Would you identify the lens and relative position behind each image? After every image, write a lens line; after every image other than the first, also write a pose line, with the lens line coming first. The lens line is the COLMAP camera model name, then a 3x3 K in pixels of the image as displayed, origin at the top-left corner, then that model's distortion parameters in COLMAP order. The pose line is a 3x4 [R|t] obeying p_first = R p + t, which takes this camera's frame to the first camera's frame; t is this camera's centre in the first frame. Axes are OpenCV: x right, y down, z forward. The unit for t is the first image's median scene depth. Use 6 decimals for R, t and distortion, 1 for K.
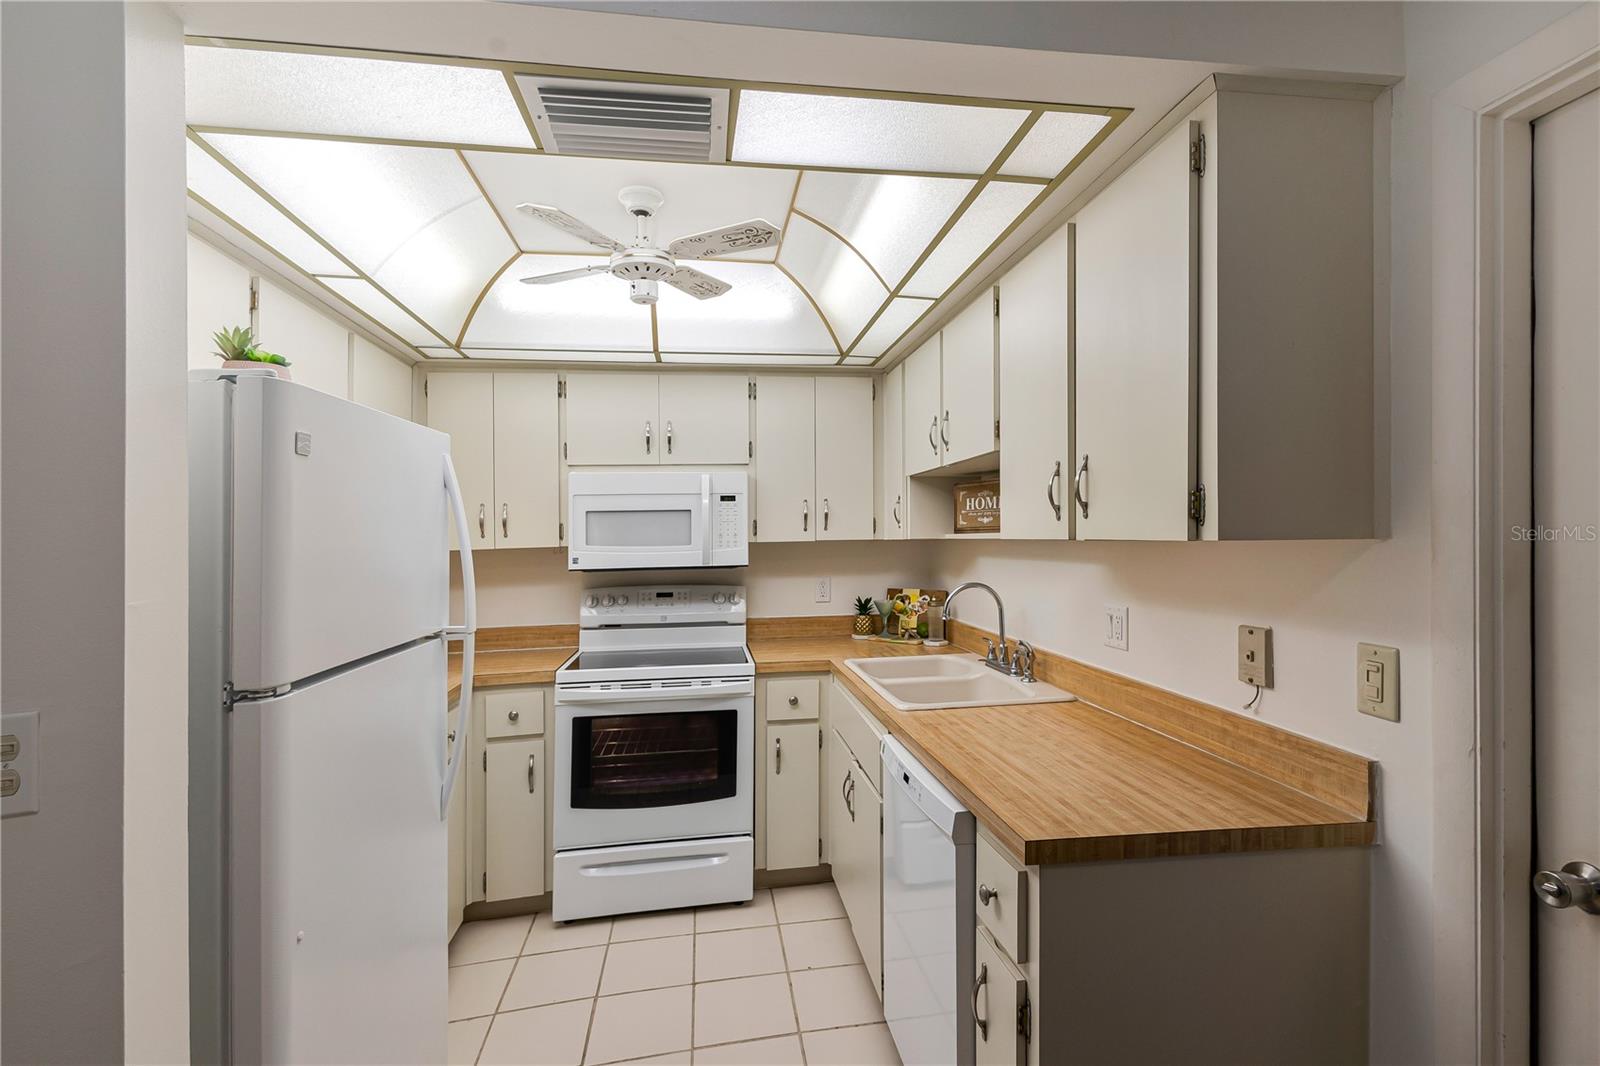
lens RADIAL K [[768.5, 0, 796.9], [0, 768.5, 512.0], [0, 0, 1]] dist [0.019930, 0.000368]
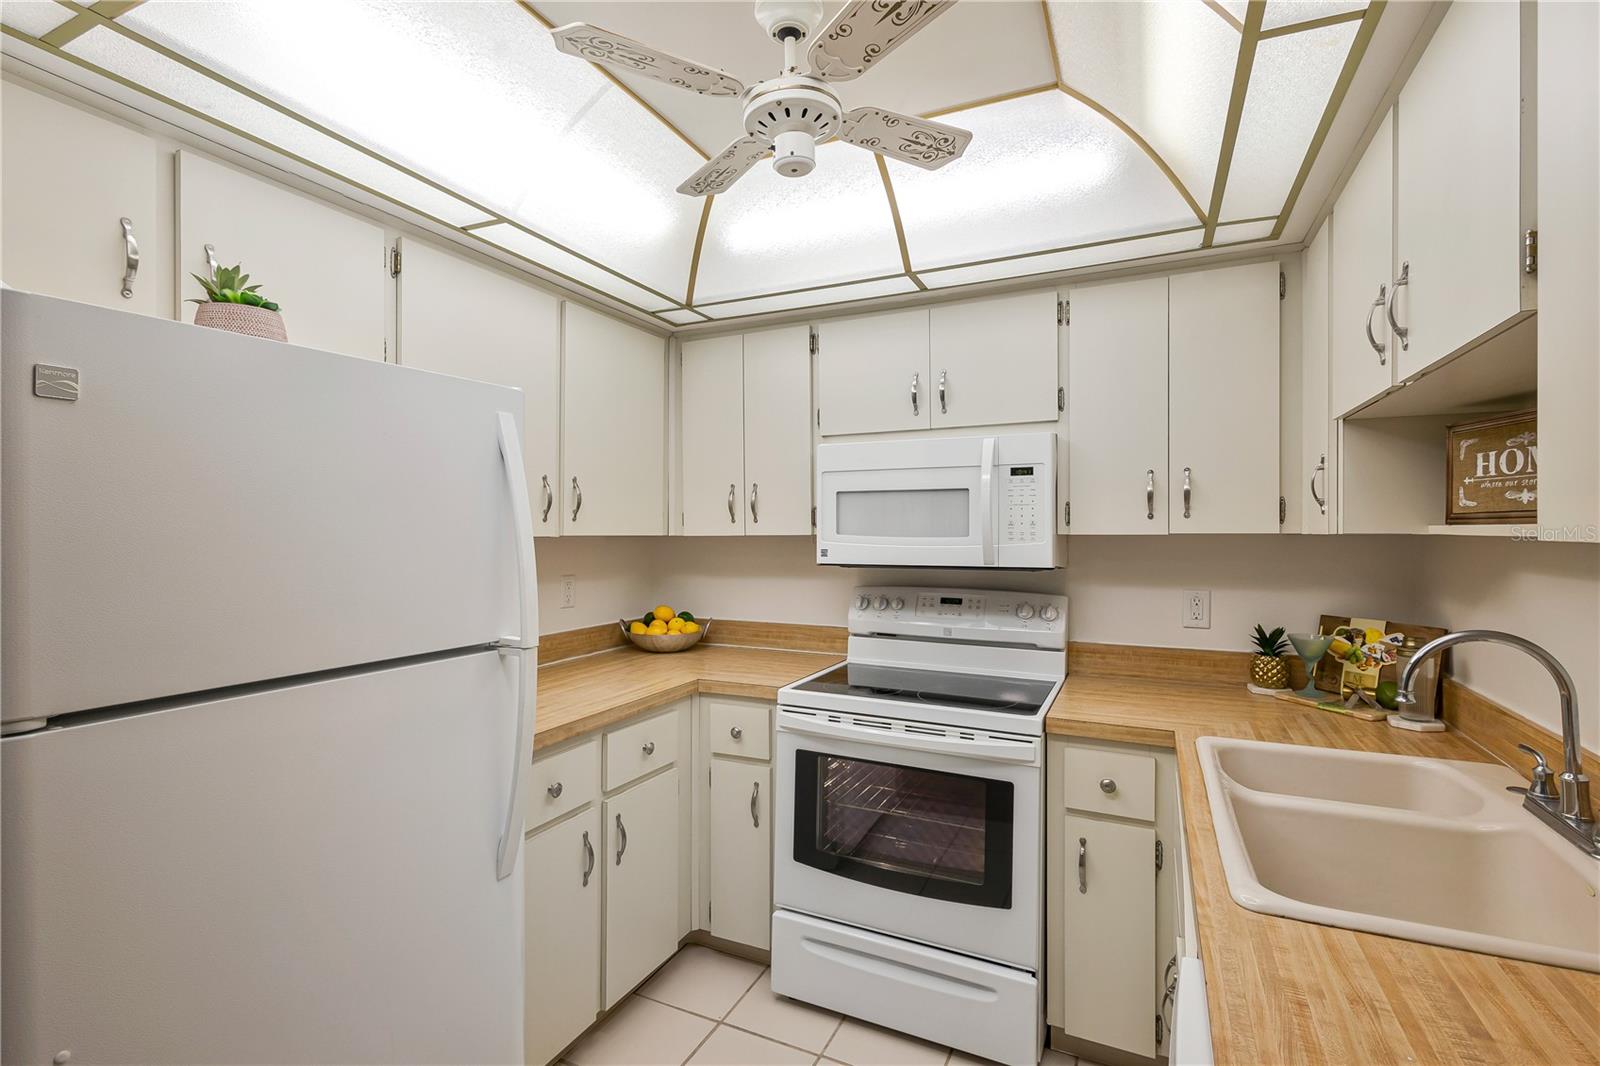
lens RADIAL K [[735.6, 0, 775.9], [0, 735.6, 521.7], [0, 0, 1]] dist [0.000813, 0.000456]
pose [[0.822038, 0.009672, -0.569350, 0.108895], [0.005218, 0.999686, 0.024518, 0.010875], [0.569408, -0.023126, 0.821729, 0.323844]]
